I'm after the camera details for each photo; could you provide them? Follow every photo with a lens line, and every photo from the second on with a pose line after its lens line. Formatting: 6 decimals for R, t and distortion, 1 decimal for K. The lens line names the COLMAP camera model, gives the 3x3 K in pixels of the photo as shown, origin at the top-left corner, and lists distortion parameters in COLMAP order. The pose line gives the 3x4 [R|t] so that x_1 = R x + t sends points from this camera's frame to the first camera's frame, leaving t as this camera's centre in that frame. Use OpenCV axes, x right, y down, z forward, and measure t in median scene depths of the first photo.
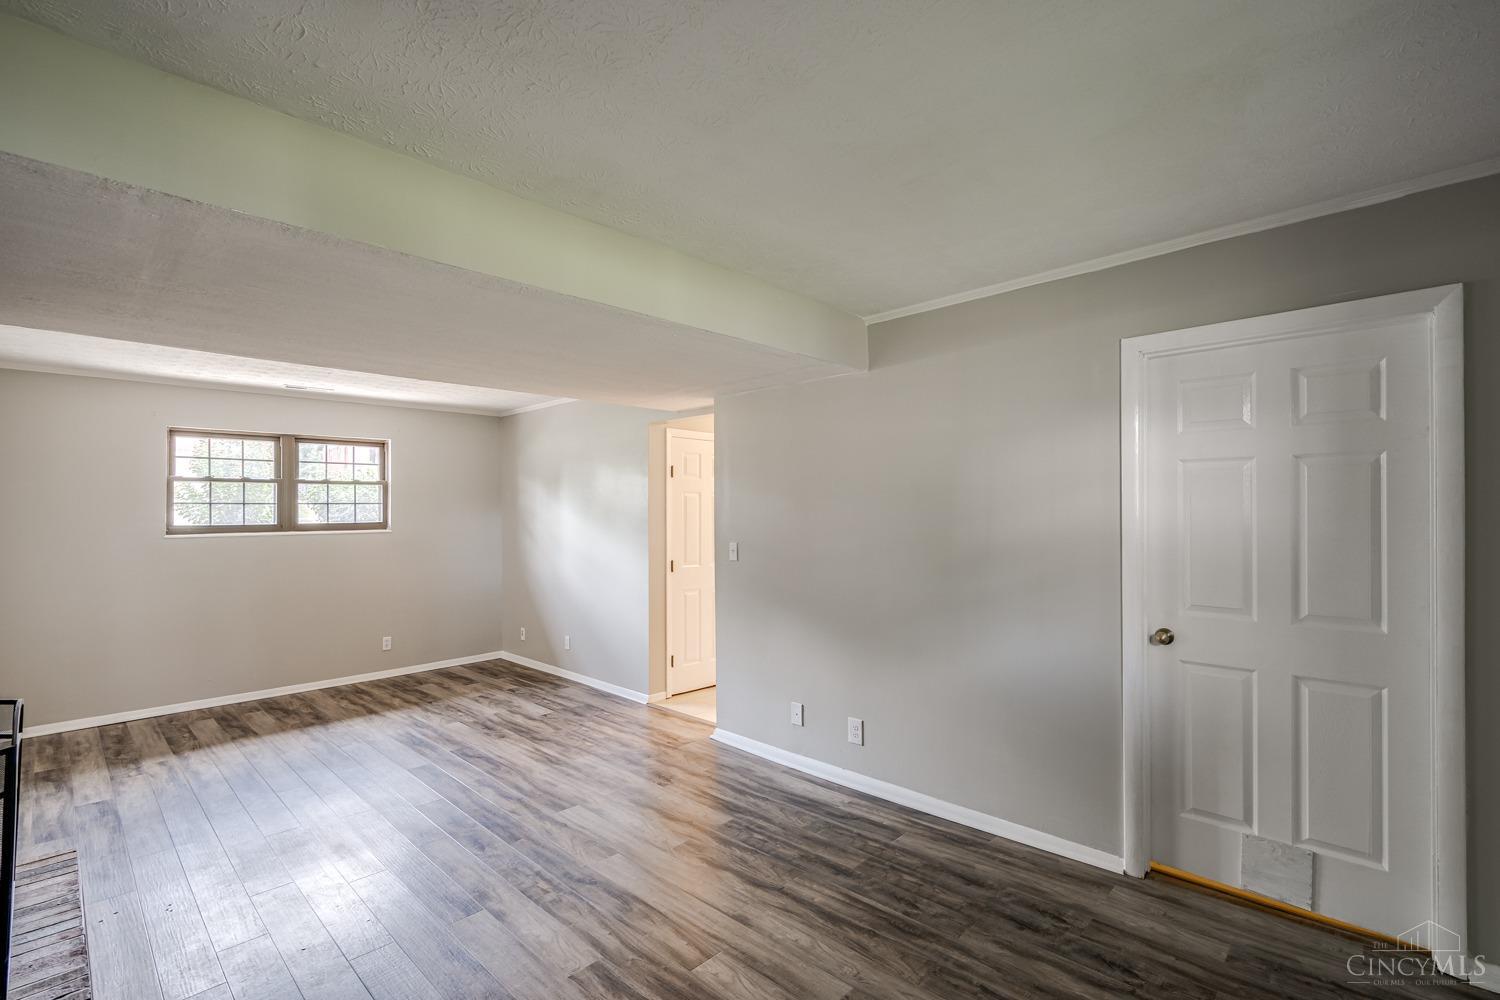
lens RADIAL K [[675.9, 0, 753.1], [0, 675.9, 507.7], [0, 0, 1]] dist [0.001203, 0.000476]
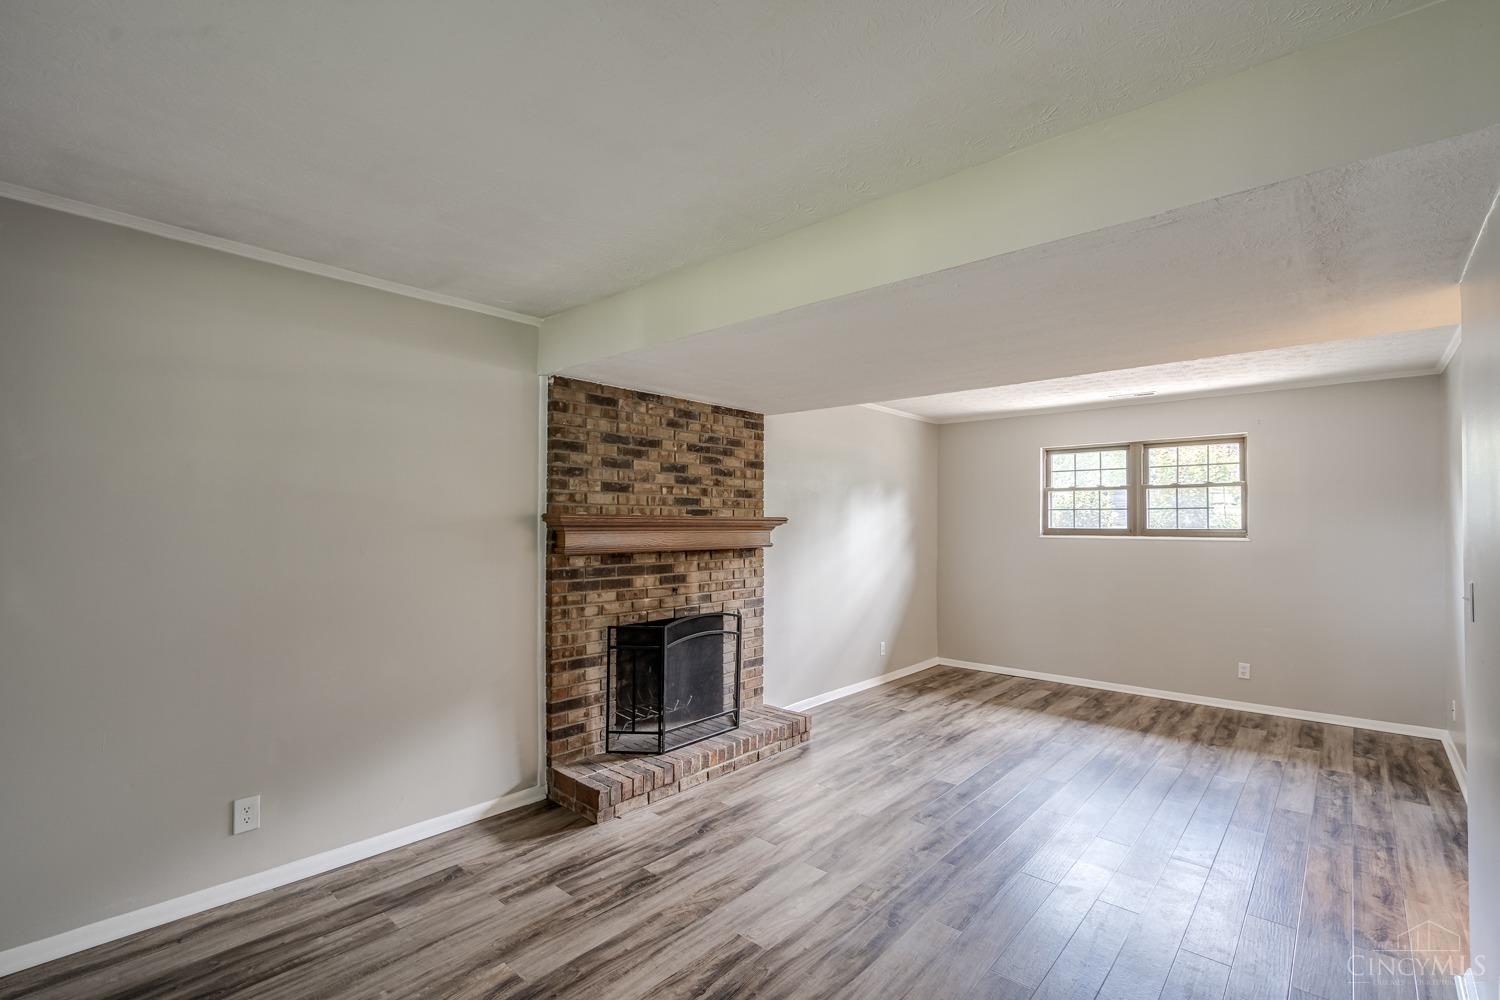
lens RADIAL K [[678.9, 0, 742.5], [0, 678.9, 498.1], [0, 0, 1]] dist [-0.003007, -0.000779]
pose [[0.036038, -0.023786, -0.999067, 0.344460], [0.005240, 0.999707, -0.023613, -0.001130], [0.999337, -0.004384, 0.036152, 0.384495]]
